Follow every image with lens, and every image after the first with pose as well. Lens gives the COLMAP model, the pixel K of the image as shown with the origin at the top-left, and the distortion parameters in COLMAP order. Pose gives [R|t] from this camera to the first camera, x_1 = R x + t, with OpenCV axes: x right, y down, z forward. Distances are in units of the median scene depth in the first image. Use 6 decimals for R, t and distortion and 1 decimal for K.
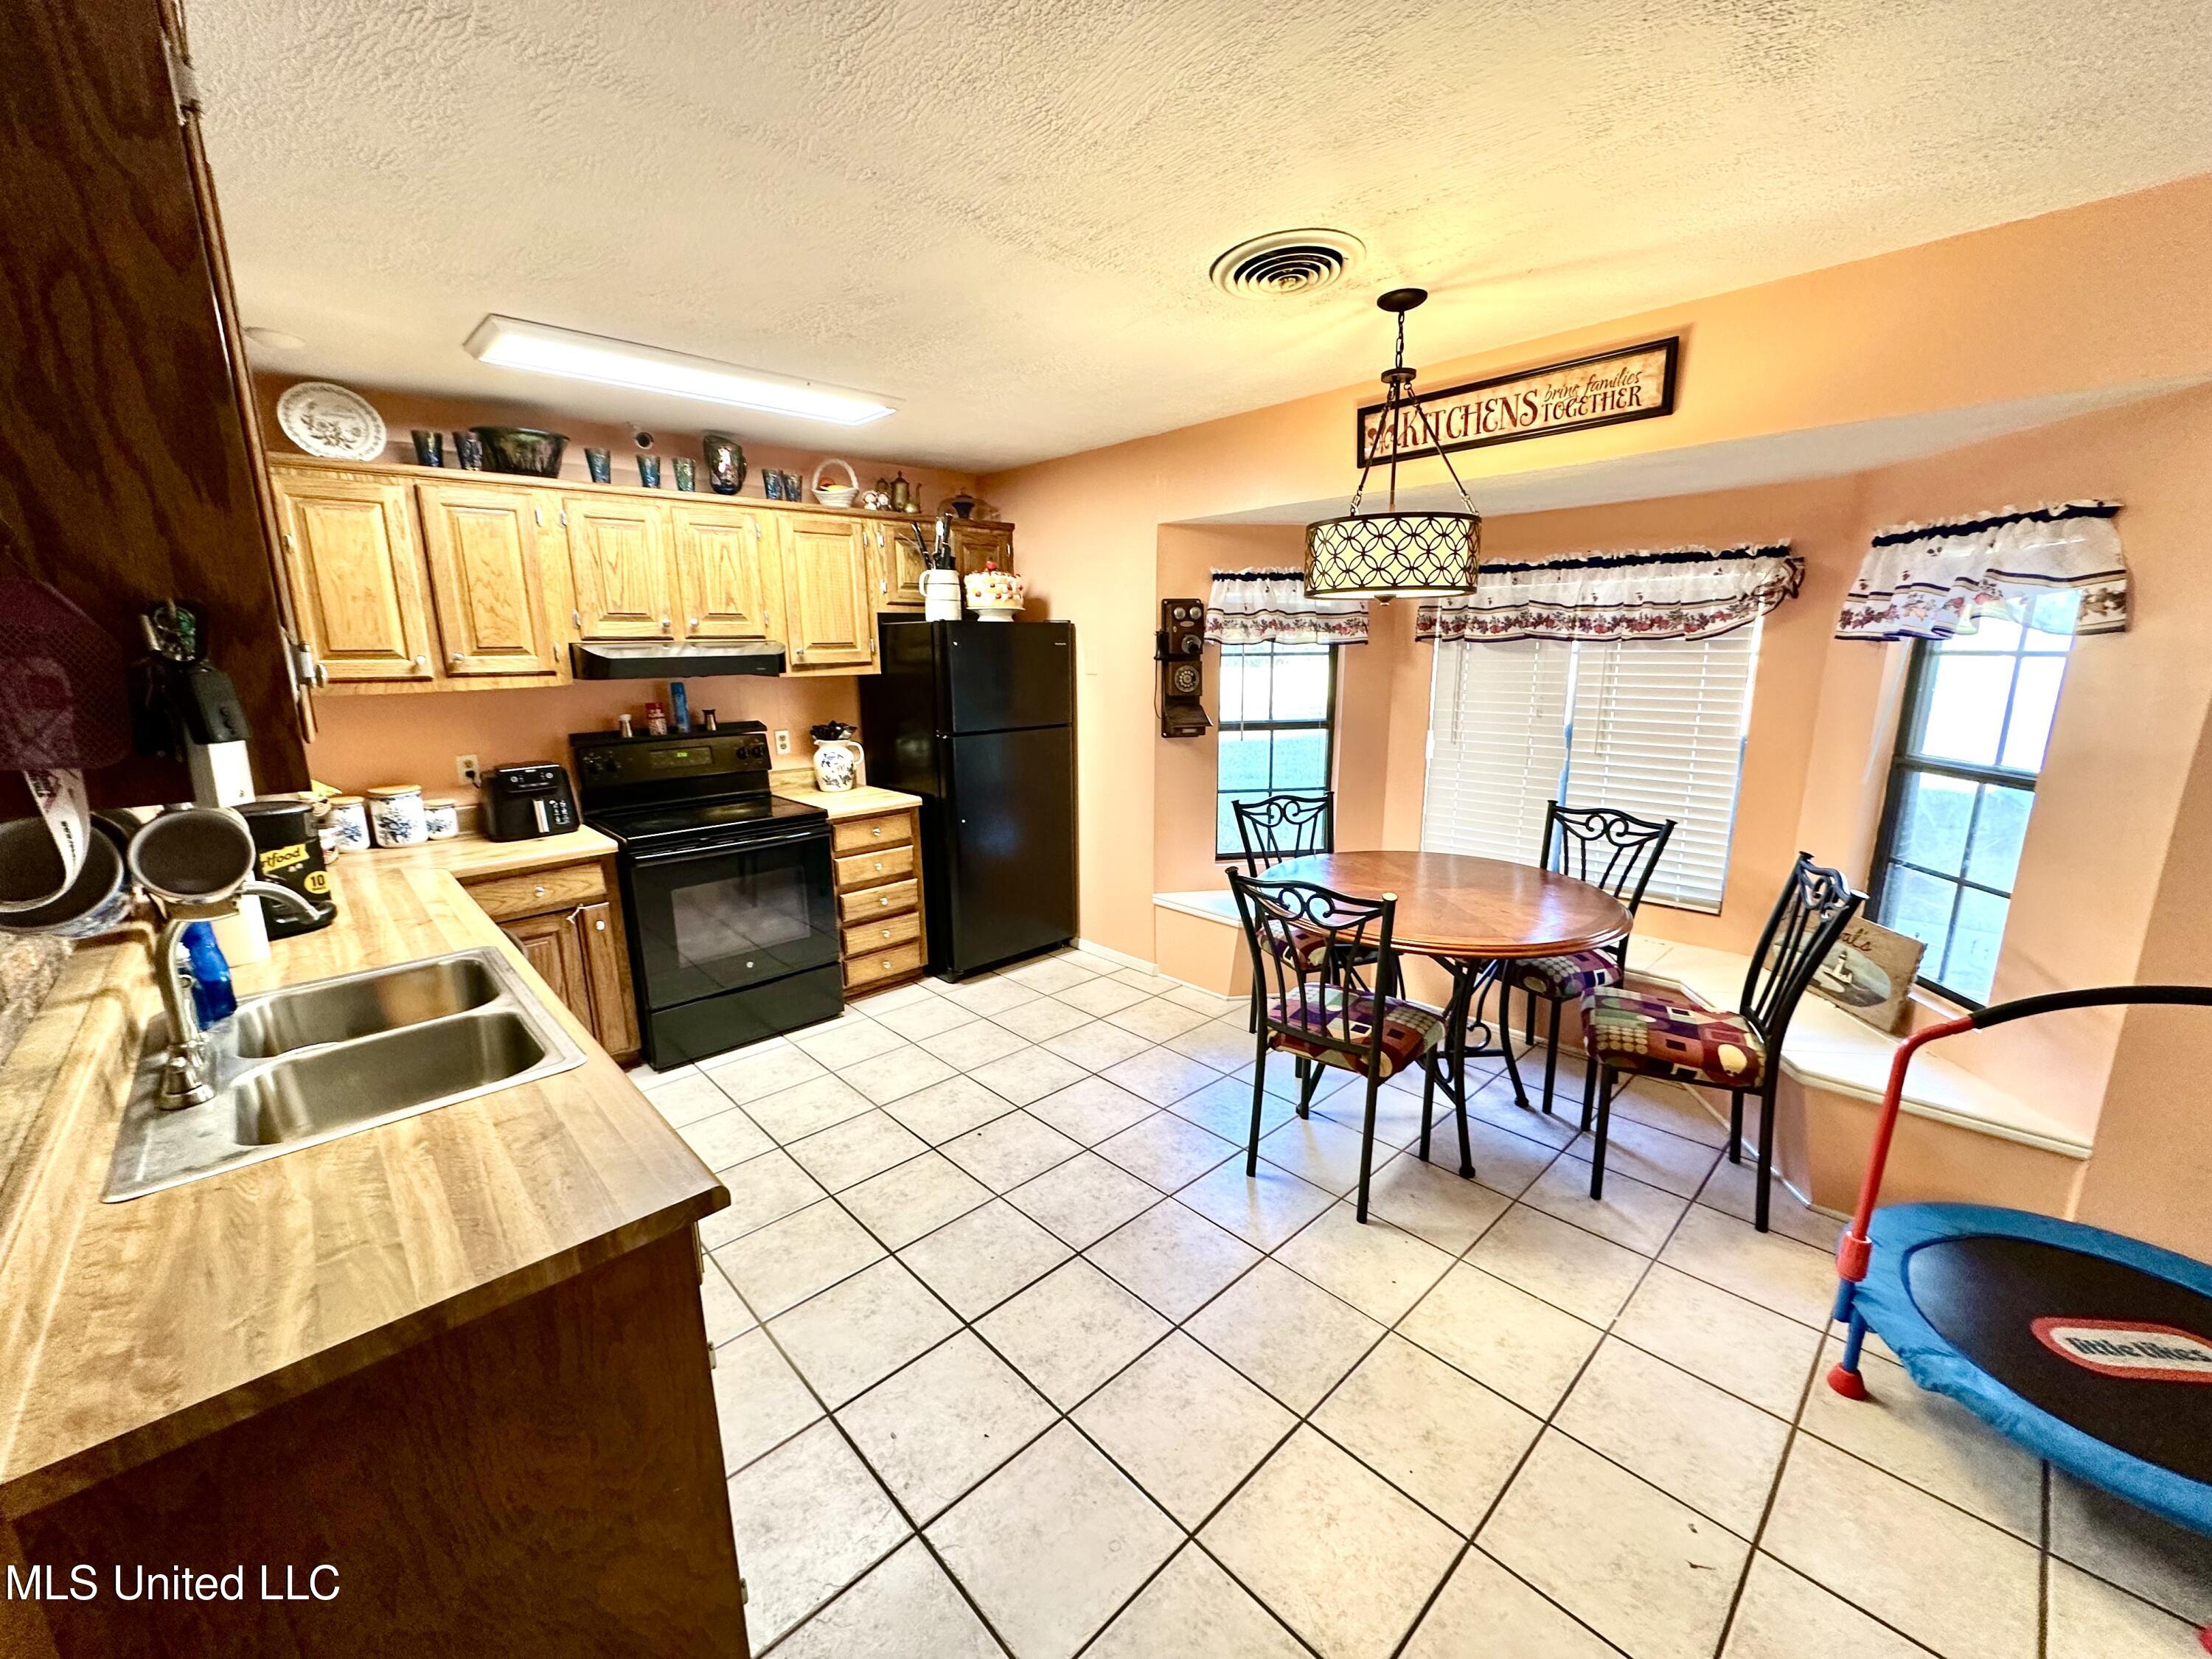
lens RADIAL K [[876.3, 0, 1110.7], [0, 876.3, 828.6], [0, 0, 1]] dist [-0.003741, -0.000038]
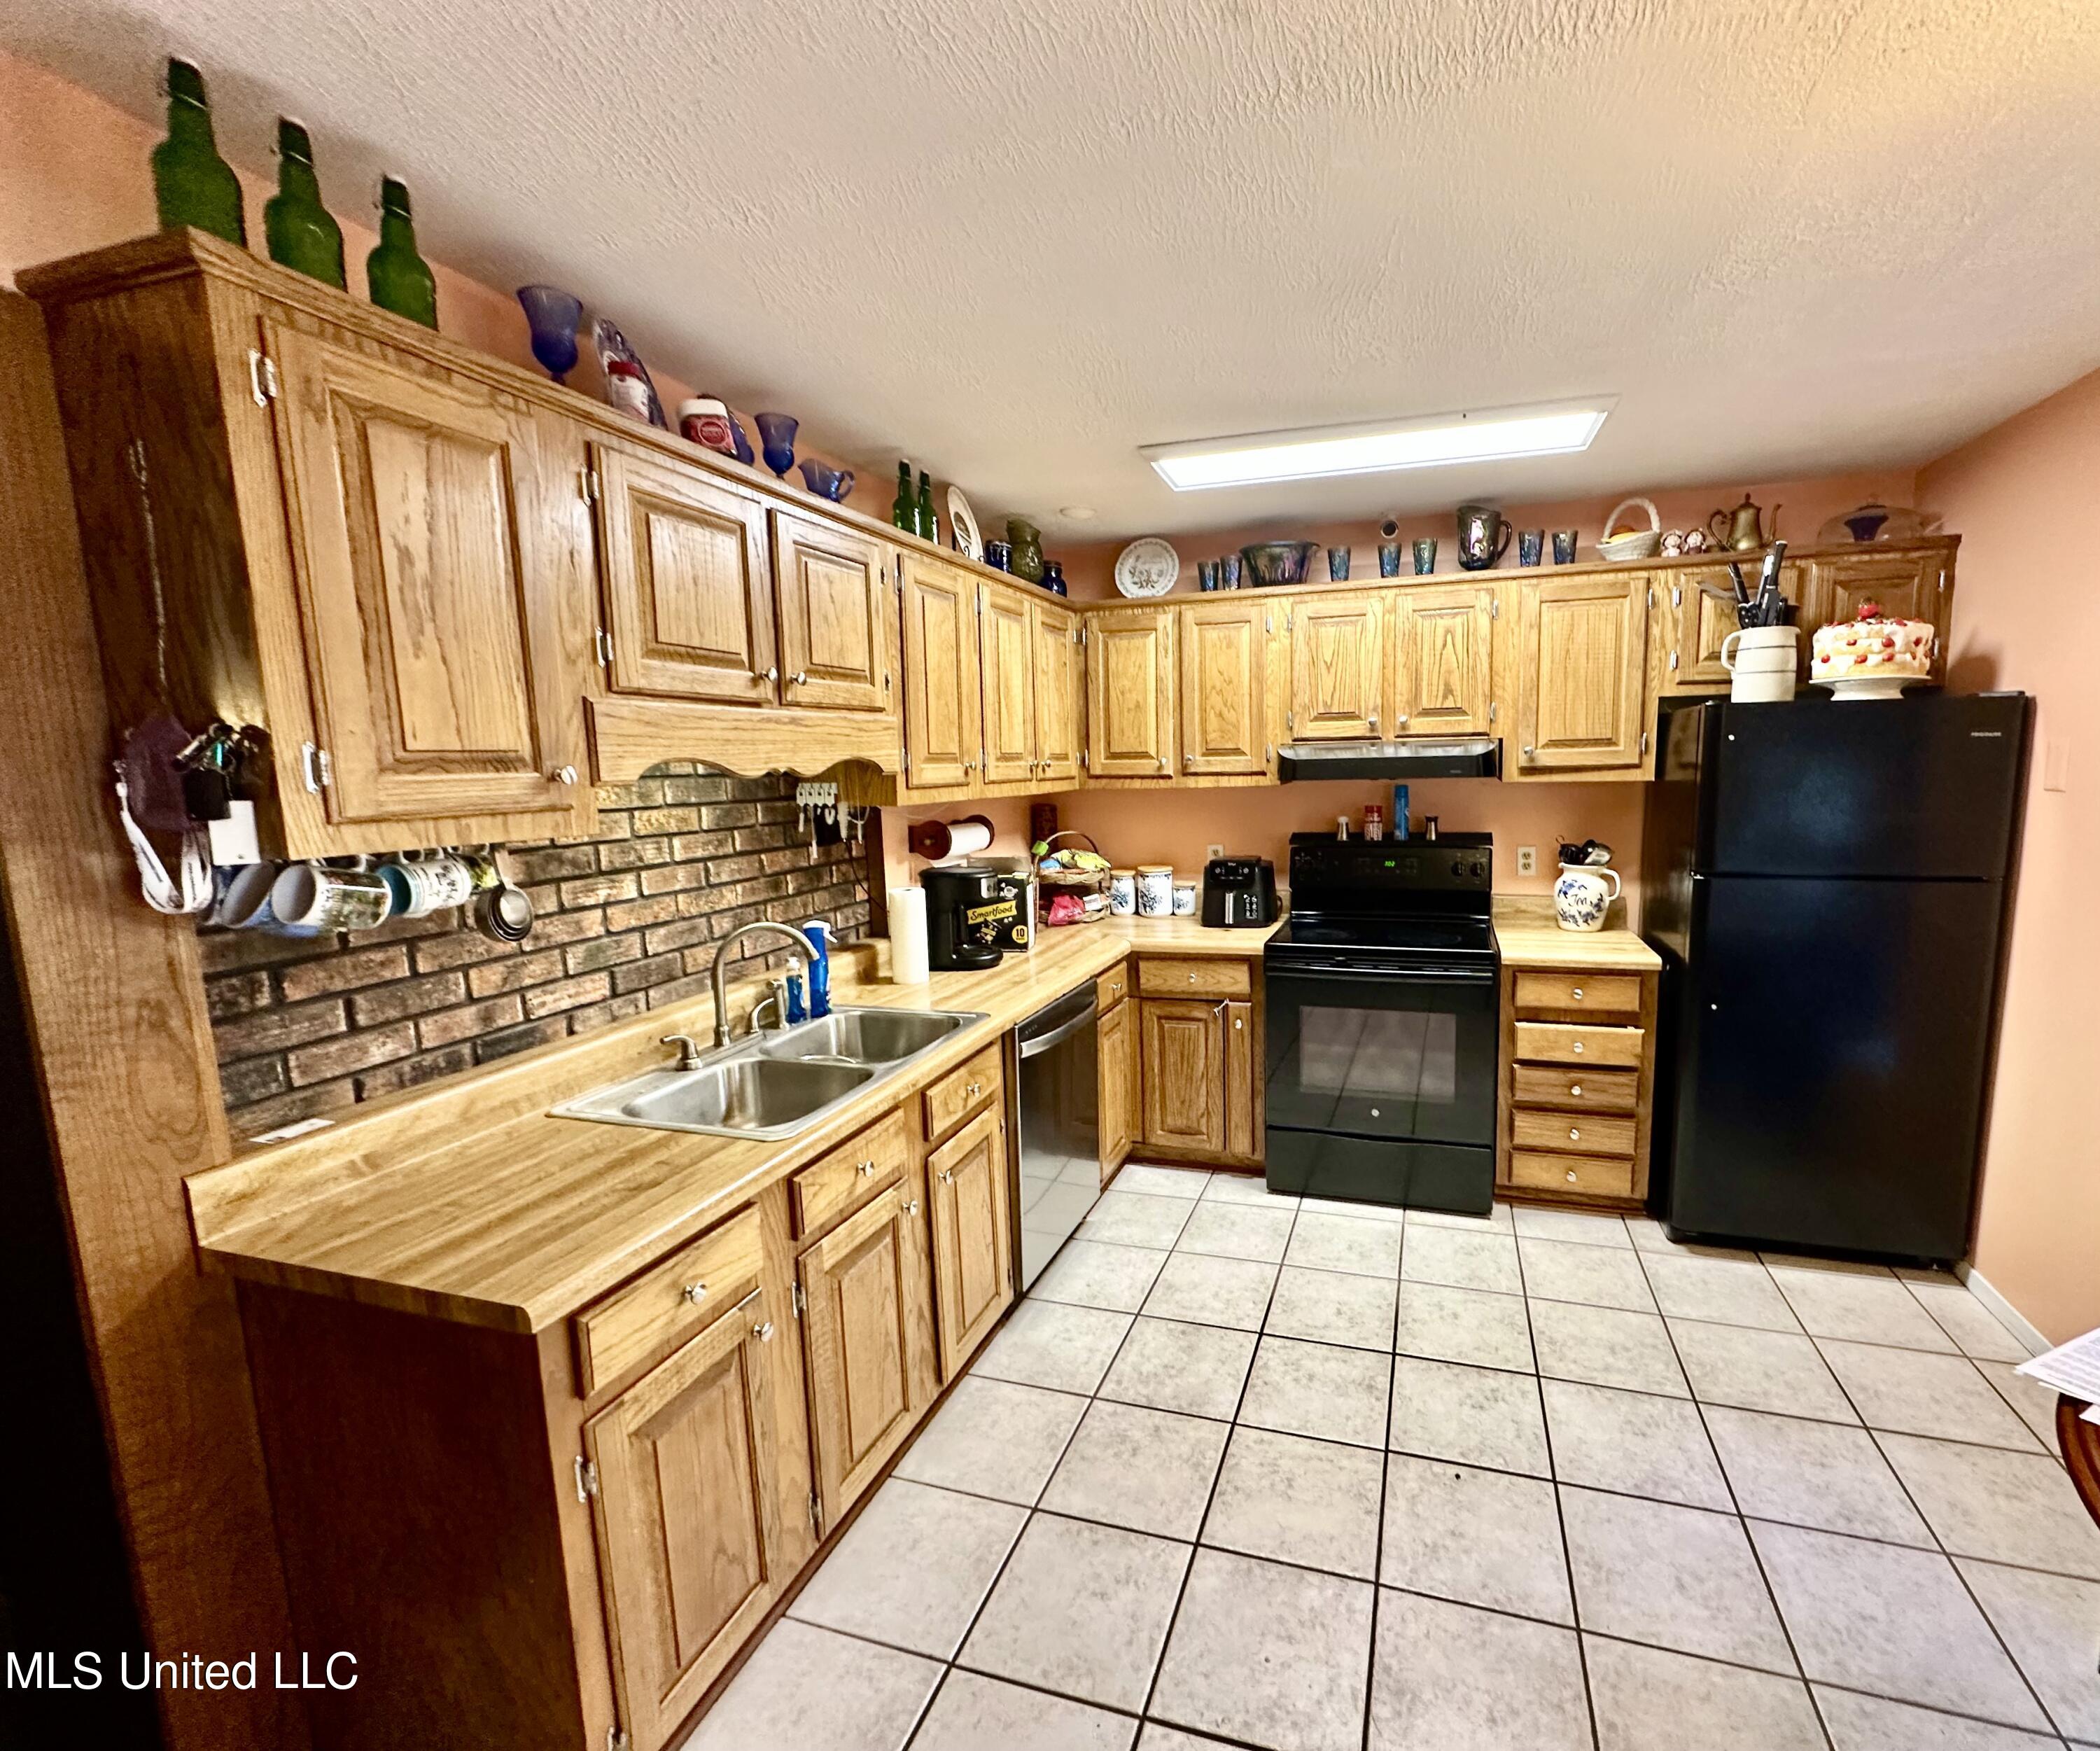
lens RADIAL K [[916.2, 0, 1052.3], [0, 916.2, 878.5], [0, 0, 1]] dist [-0.002182, -0.000712]
pose [[0.502247, 0.112600, -0.857362, 0.163579], [-0.164198, 0.985866, 0.033289, -0.046425], [0.848992, 0.124058, 0.513636, 0.229486]]
